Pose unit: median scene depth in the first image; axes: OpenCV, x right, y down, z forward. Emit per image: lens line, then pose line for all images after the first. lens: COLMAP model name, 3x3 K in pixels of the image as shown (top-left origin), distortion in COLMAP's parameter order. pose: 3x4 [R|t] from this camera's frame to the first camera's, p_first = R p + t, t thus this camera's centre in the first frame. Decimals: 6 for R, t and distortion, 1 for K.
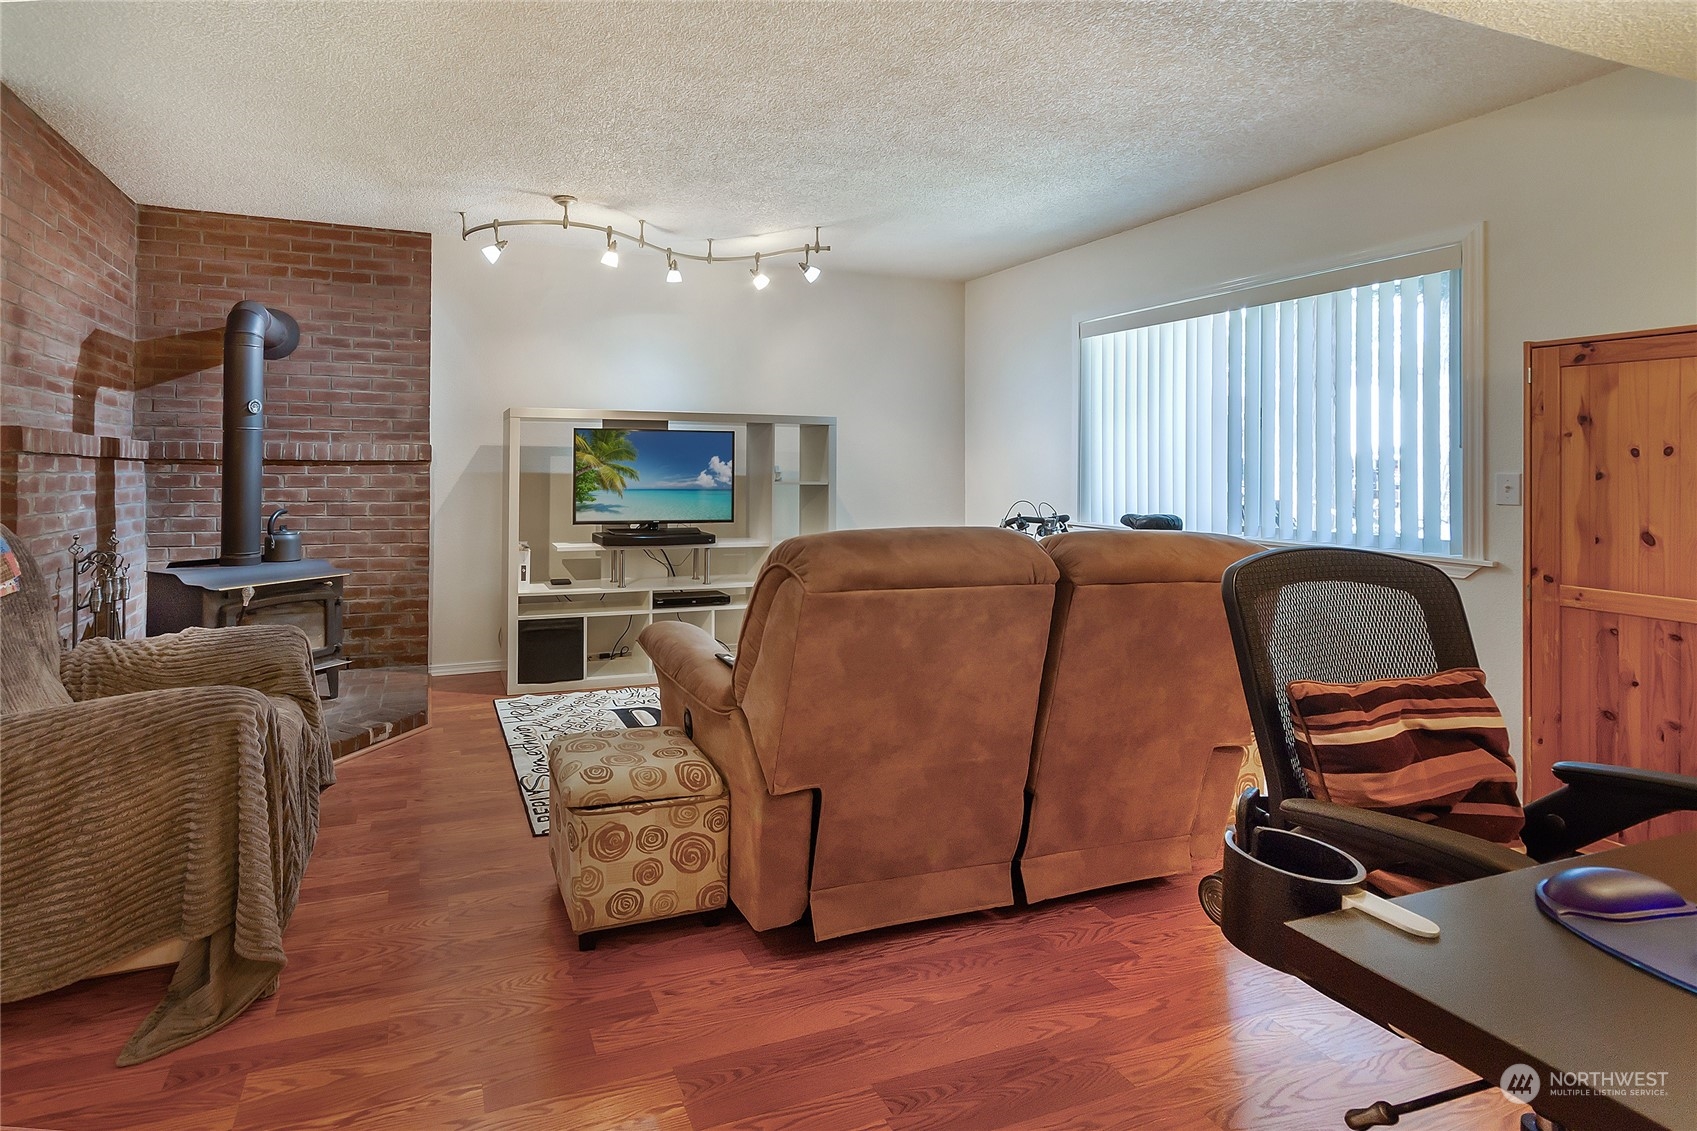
lens RADIAL K [[763.7, 0, 848.5], [0, 763.7, 464.4], [0, 0, 1]] dist [0.000331, -0.000105]
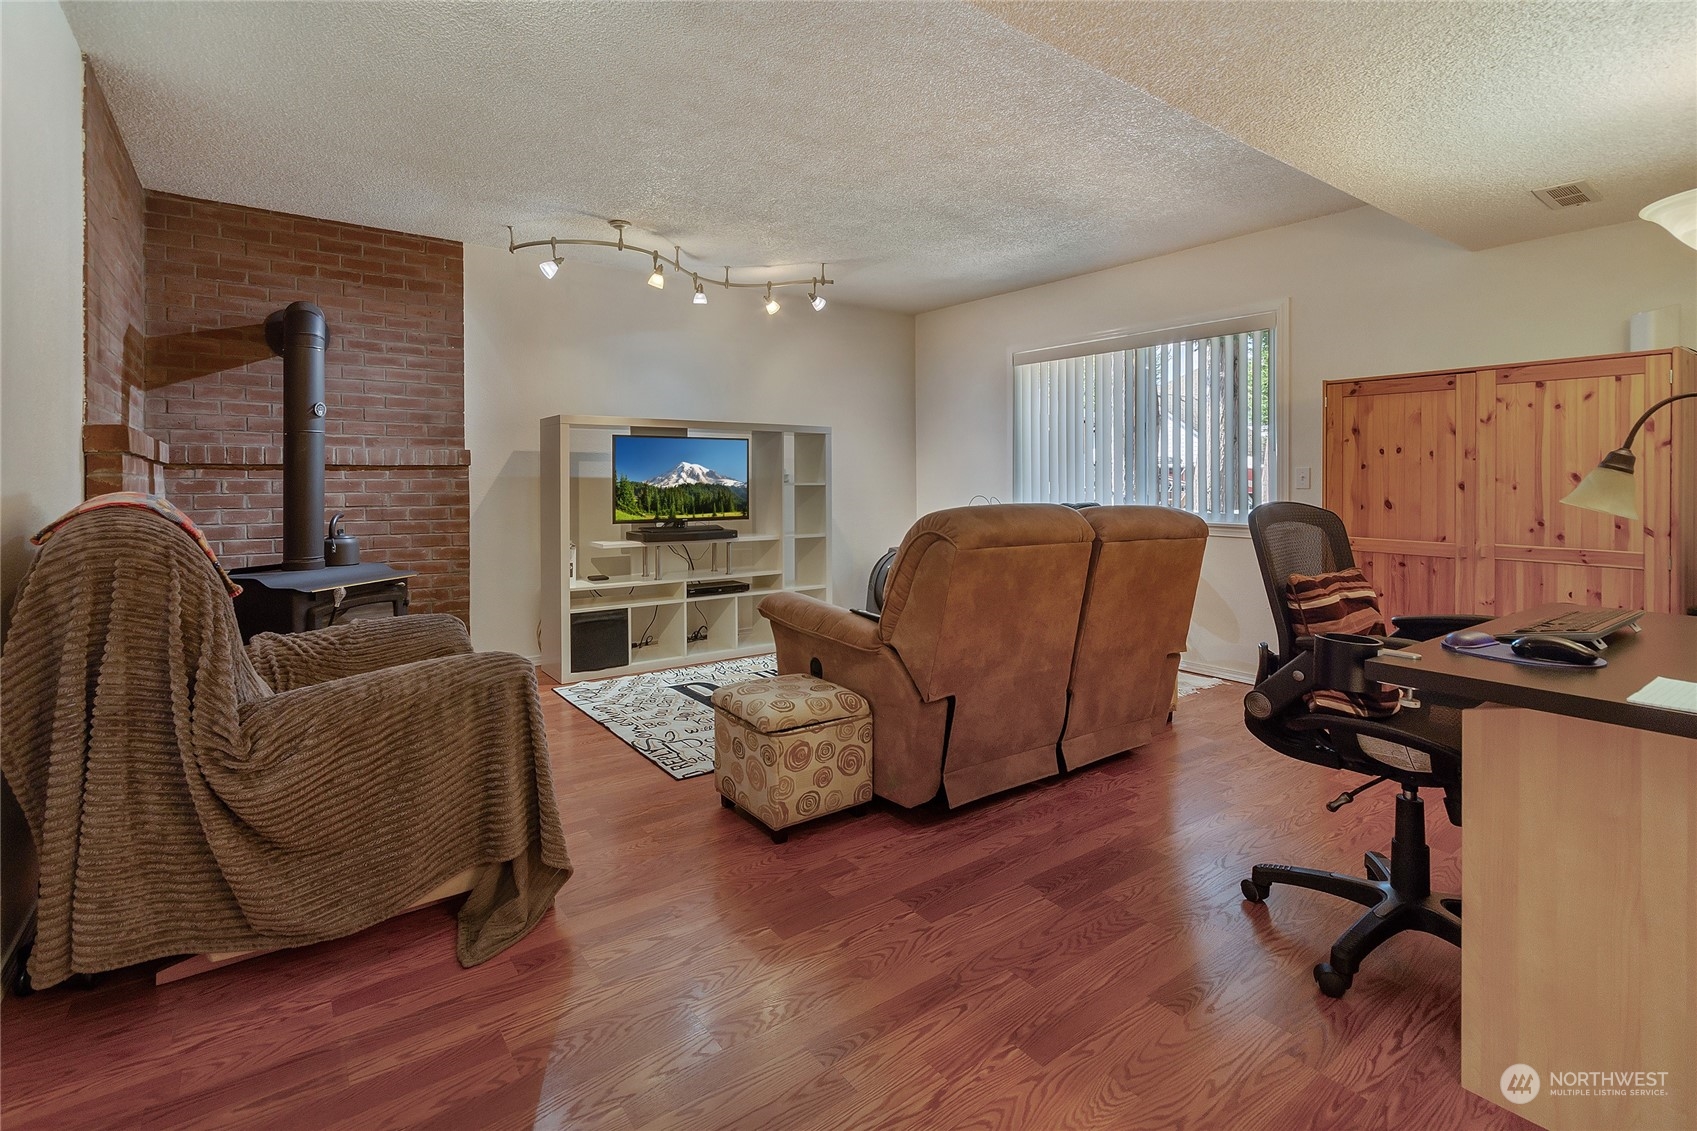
lens RADIAL K [[788.2, 0, 852.7], [0, 788.2, 499.3], [0, 0, 1]] dist [-0.002583, -0.000705]
pose [[0.950961, -0.018698, 0.308744, -0.421886], [0.012948, 0.999703, 0.020663, 0.028021], [-0.309039, -0.015652, 0.950921, -0.182396]]
